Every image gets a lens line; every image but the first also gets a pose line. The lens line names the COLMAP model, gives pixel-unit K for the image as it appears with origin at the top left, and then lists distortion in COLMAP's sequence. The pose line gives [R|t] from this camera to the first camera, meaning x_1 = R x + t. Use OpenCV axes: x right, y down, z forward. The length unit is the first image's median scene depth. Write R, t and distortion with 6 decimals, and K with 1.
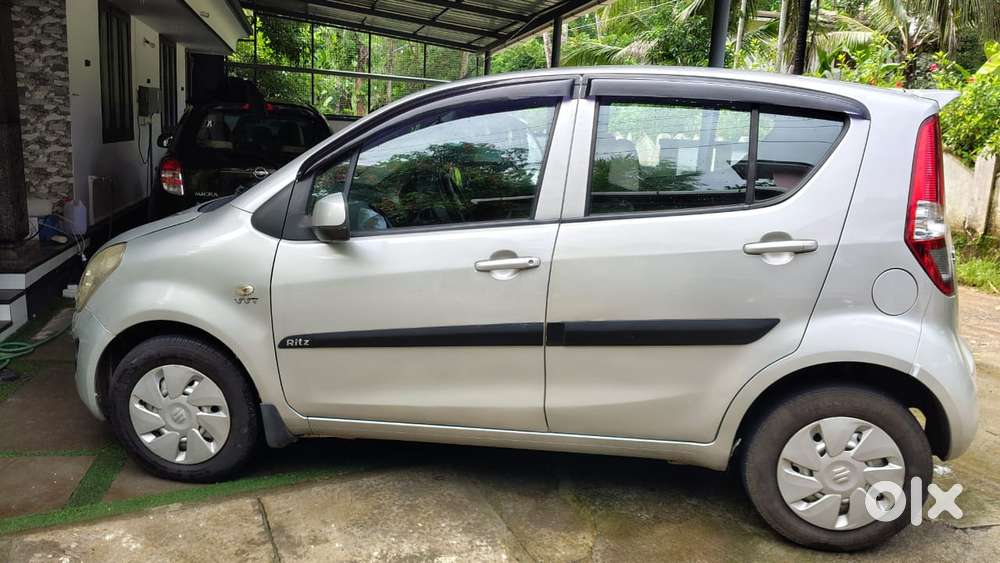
lens RADIAL K [[752.2, 0, 497.3], [0, 752.2, 277.0], [0, 0, 1]] dist [0.029793, -0.070529]
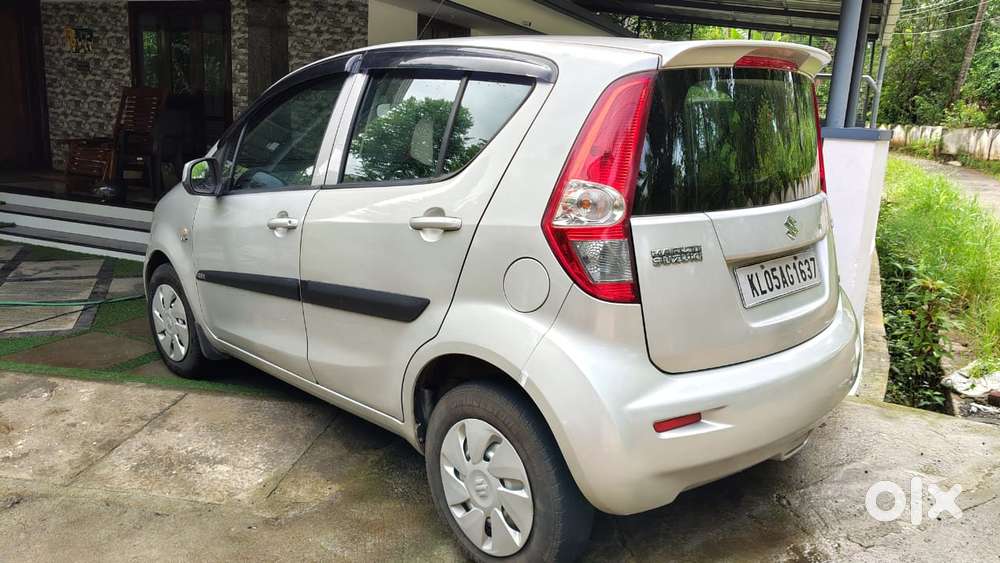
lens RADIAL K [[748.1, 0, 496.6], [0, 748.1, 275.7], [0, 0, 1]] dist [0.043228, -0.086968]
pose [[0.801539, 0.113781, -0.587018, 0.929657], [-0.119275, 0.992423, 0.029498, -0.010152], [0.585926, 0.046372, 0.809036, 0.283654]]
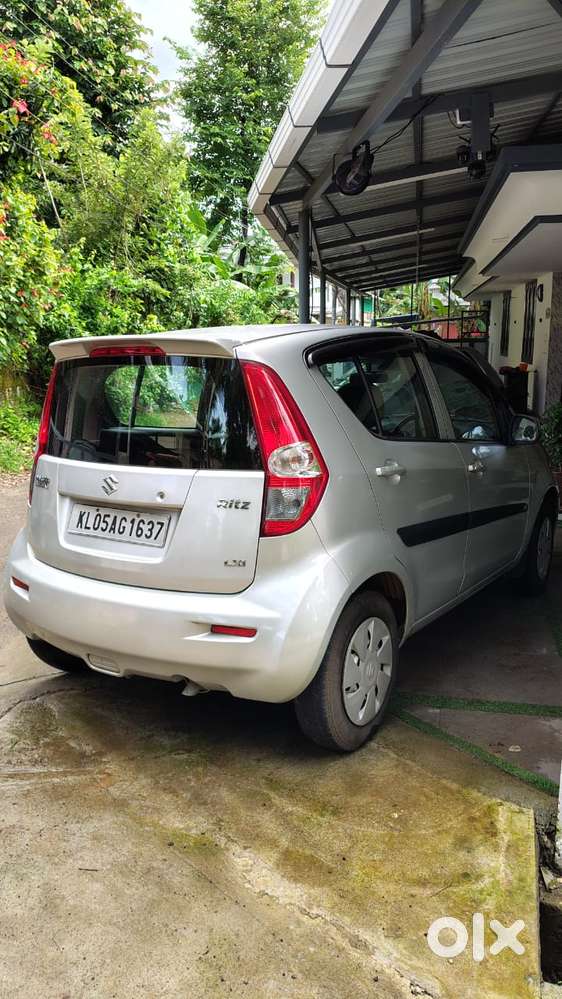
lens RADIAL K [[751.4, 0, 283.2], [0, 751.4, 501.5], [0, 0, 1]] dist [0.029793, -0.070529]
pose [[-0.396366, 0.152266, -0.905378, 1.561407], [-0.188885, 0.951530, 0.242720, -0.364836], [0.898452, 0.267219, -0.348393, 1.793691]]
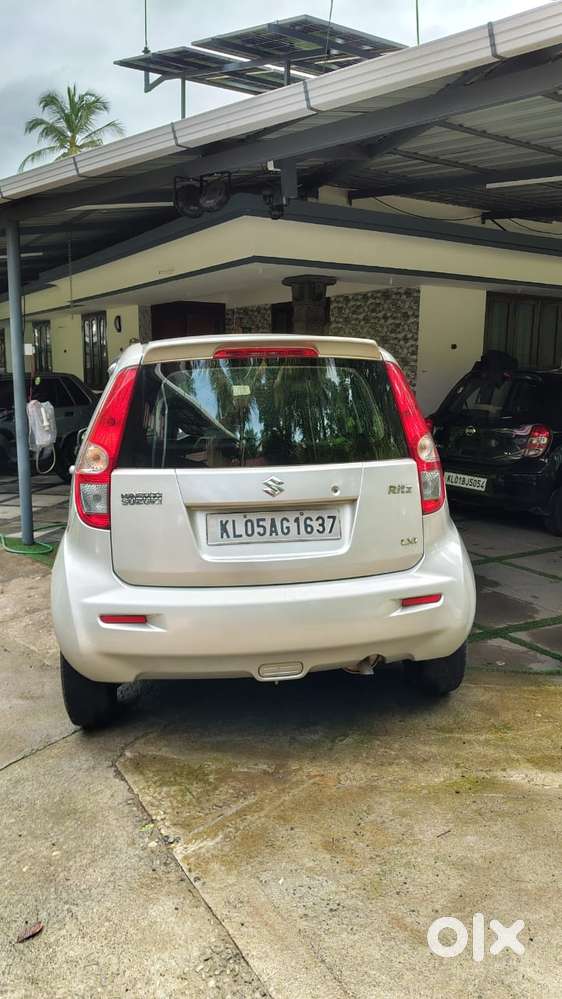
lens RADIAL K [[747.3, 0, 285.1], [0, 747.3, 500.6], [0, 0, 1]] dist [0.043228, -0.086968]
pose [[0.305305, 0.117574, -0.944968, 1.685627], [-0.176620, 0.982122, 0.065134, -0.132263], [0.935732, 0.147014, 0.320613, 0.872541]]
